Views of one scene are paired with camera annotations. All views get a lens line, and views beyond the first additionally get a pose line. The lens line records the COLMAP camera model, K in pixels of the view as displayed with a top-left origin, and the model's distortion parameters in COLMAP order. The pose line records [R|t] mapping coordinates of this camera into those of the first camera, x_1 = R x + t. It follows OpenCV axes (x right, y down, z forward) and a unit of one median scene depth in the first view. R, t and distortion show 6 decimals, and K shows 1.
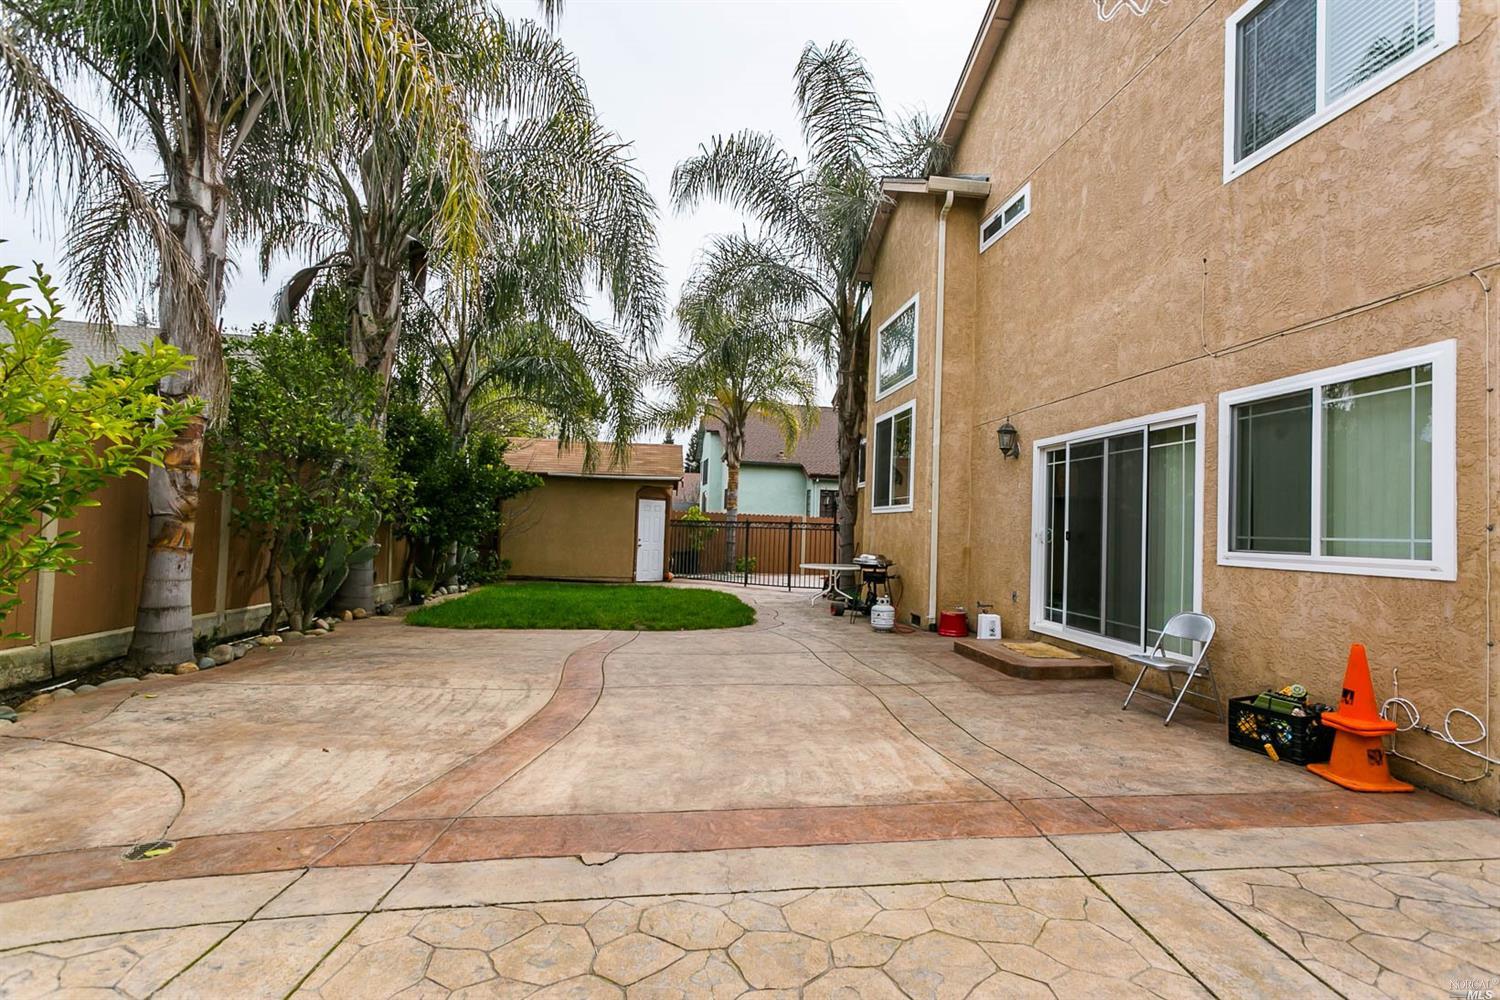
lens RADIAL K [[736.8, 0, 752.7], [0, 736.8, 502.7], [0, 0, 1]] dist [-0.013834, -0.000258]
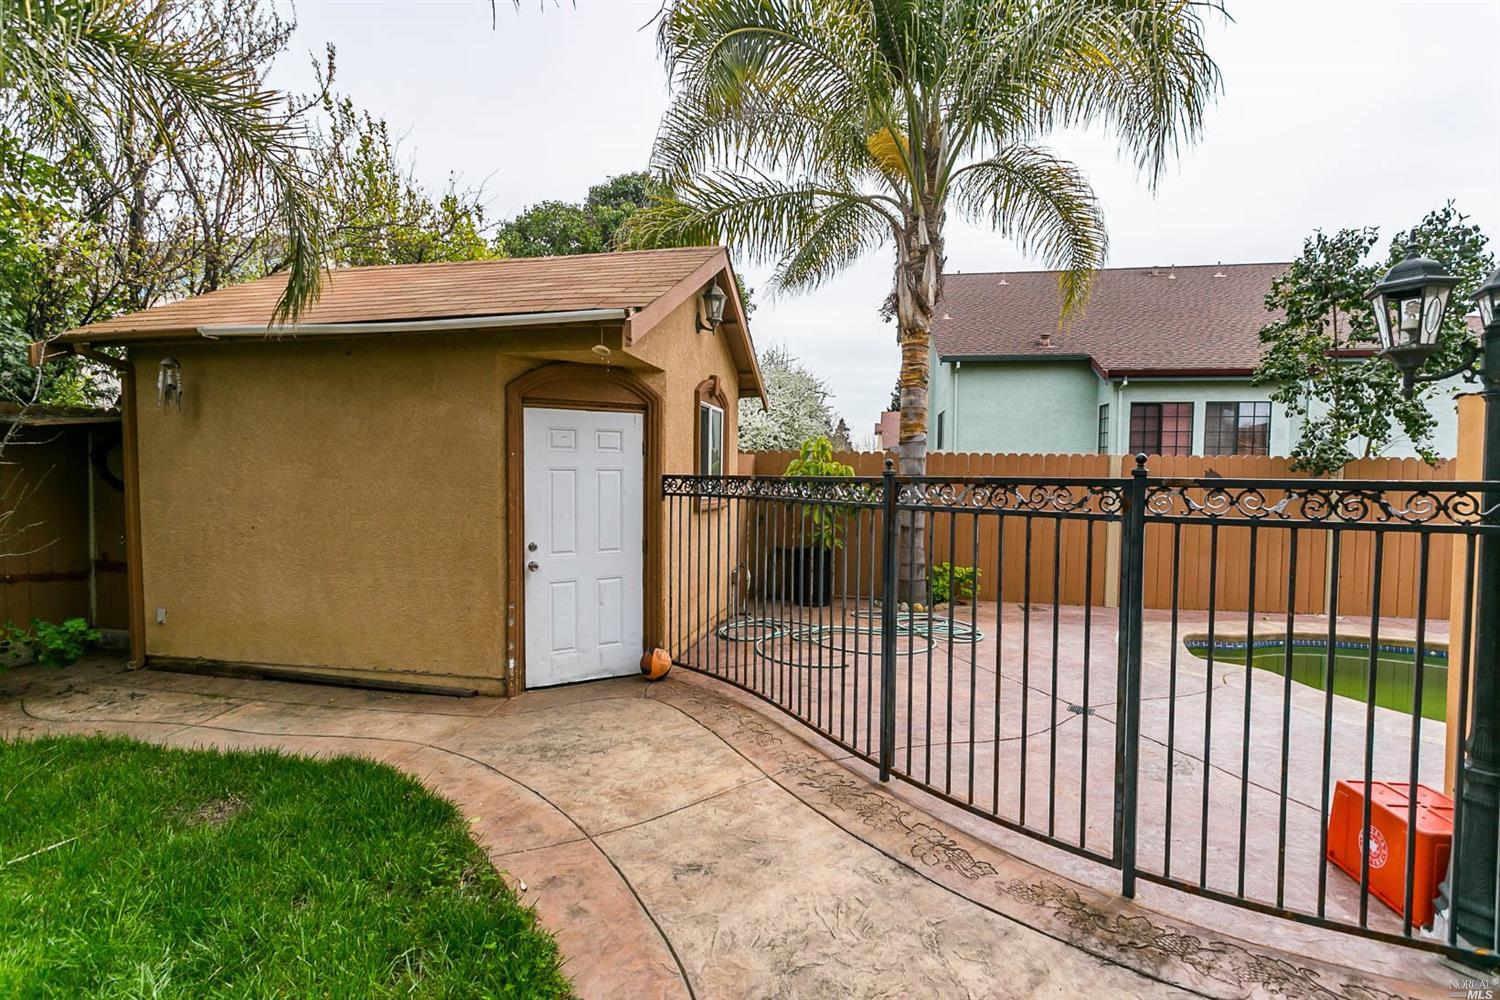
lens RADIAL K [[736.8, 0, 752.6], [0, 736.8, 499.7], [0, 0, 1]] dist [-0.013834, -0.000258]
pose [[0.944358, -0.007958, -0.328823, 0.019123], [0.029709, 0.997685, 0.061178, 0.012980], [0.327574, -0.067543, 0.942408, 0.605718]]
